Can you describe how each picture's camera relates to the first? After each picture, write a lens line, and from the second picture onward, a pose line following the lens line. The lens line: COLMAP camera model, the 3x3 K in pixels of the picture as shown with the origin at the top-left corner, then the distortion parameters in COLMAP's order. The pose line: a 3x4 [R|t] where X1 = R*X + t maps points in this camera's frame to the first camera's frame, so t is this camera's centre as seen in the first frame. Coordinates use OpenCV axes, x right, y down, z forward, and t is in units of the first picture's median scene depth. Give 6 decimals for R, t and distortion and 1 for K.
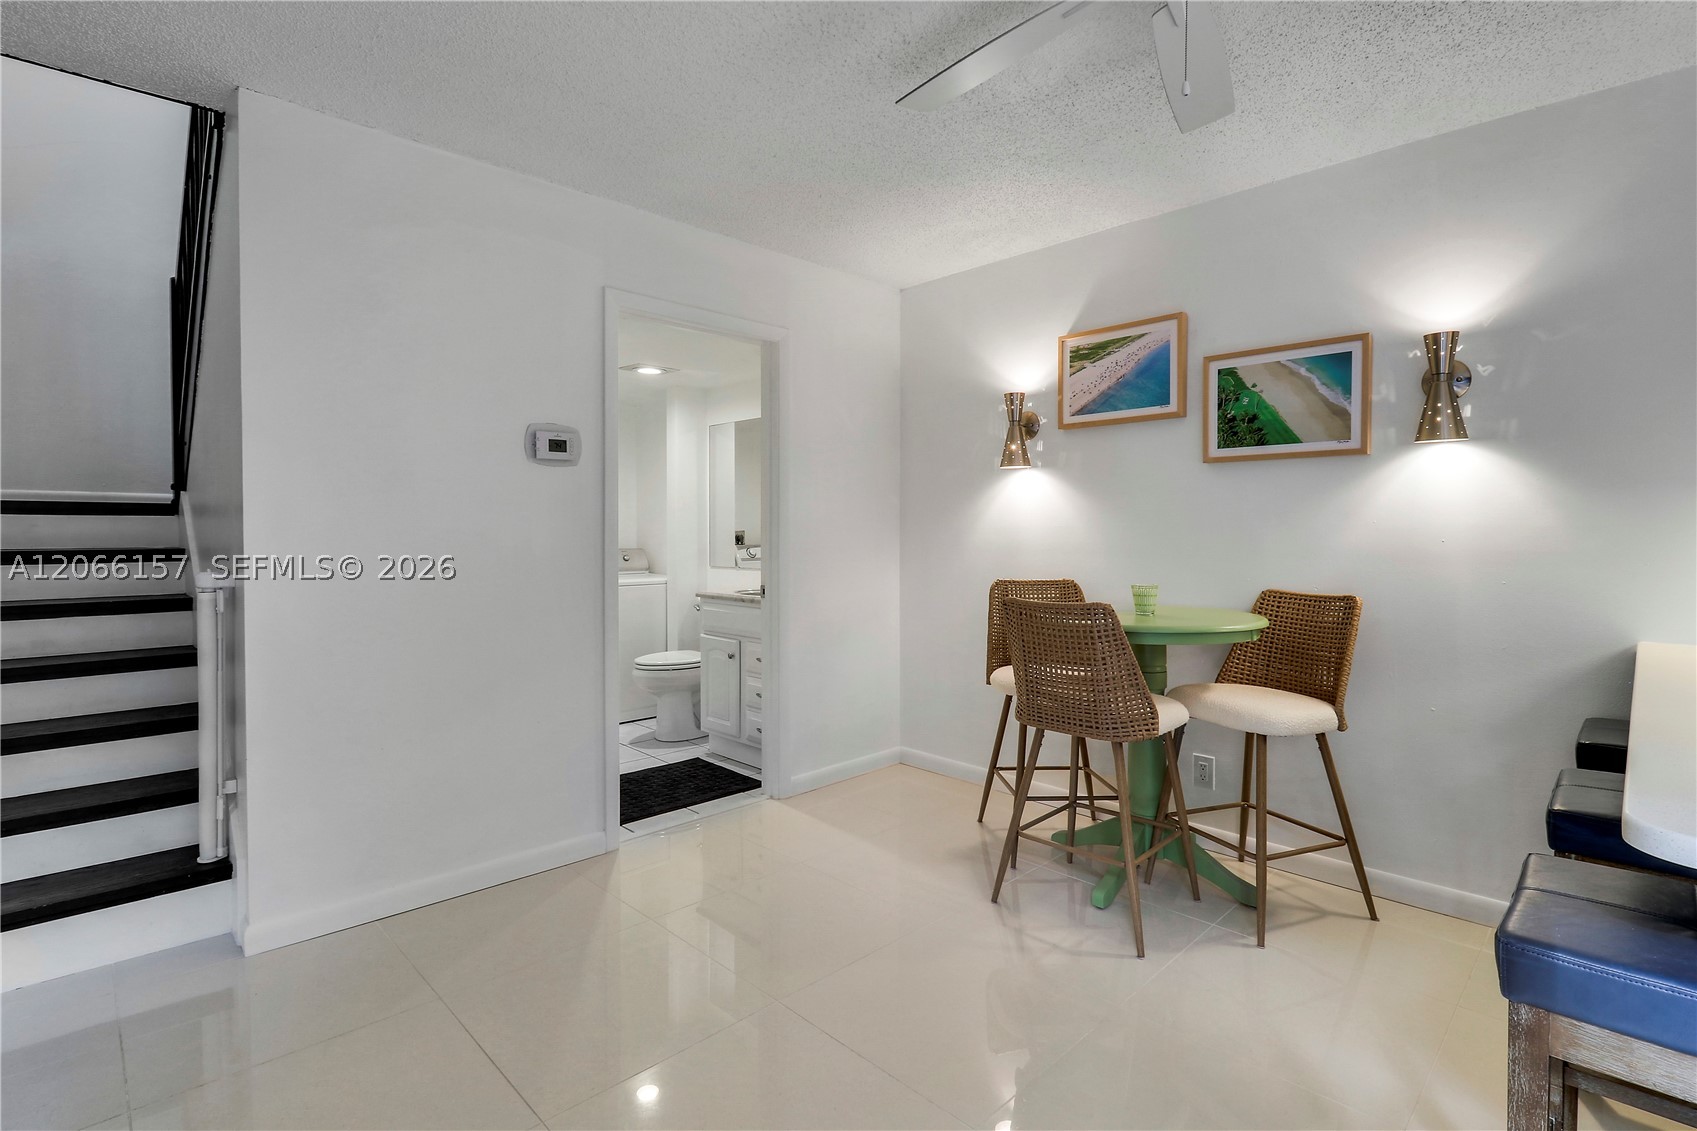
lens RADIAL K [[812.1, 0, 846.3], [0, 812.1, 544.1], [0, 0, 1]] dist [0.003630, 0.000804]
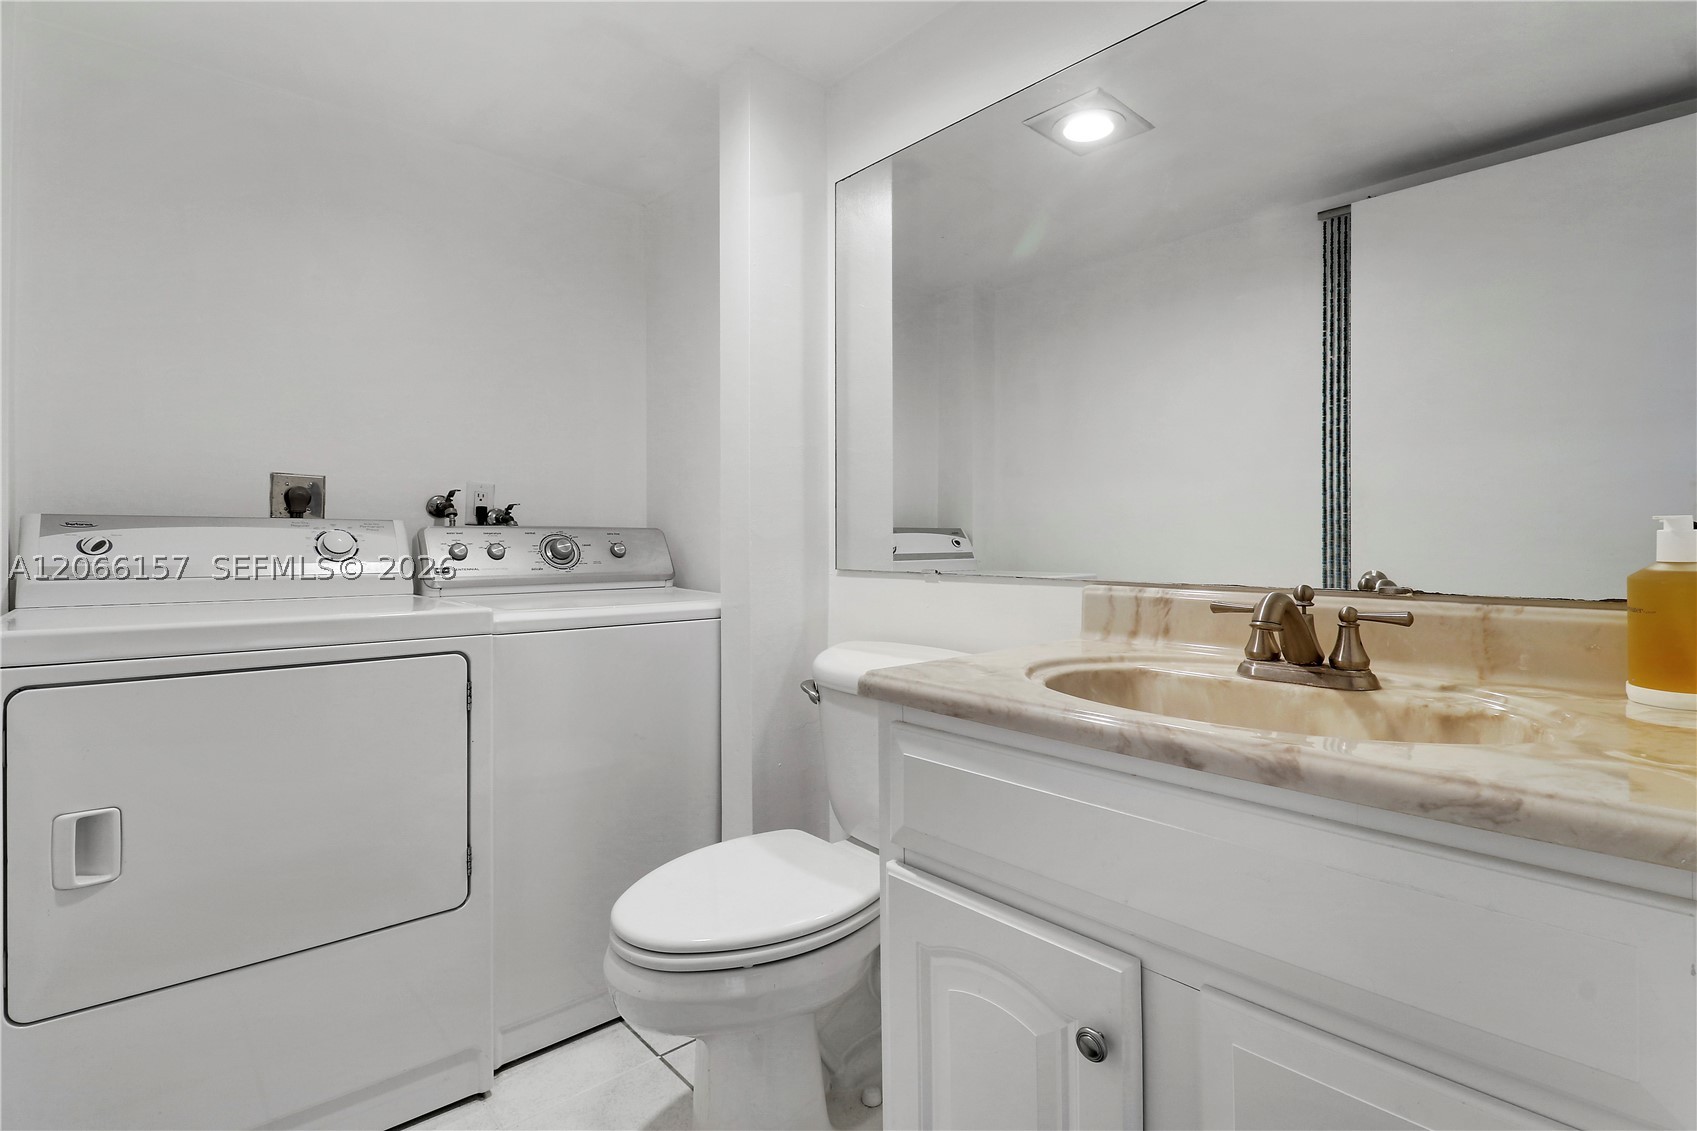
lens RADIAL K [[808.6, 0, 850.2], [0, 808.6, 559.0], [0, 0, 1]] dist [0.000013, -0.014926]
pose [[0.999149, -0.002412, -0.041165, -0.146456], [0.002591, 0.999987, 0.004310, 0.020989], [0.041155, -0.004413, 0.999143, 0.634308]]
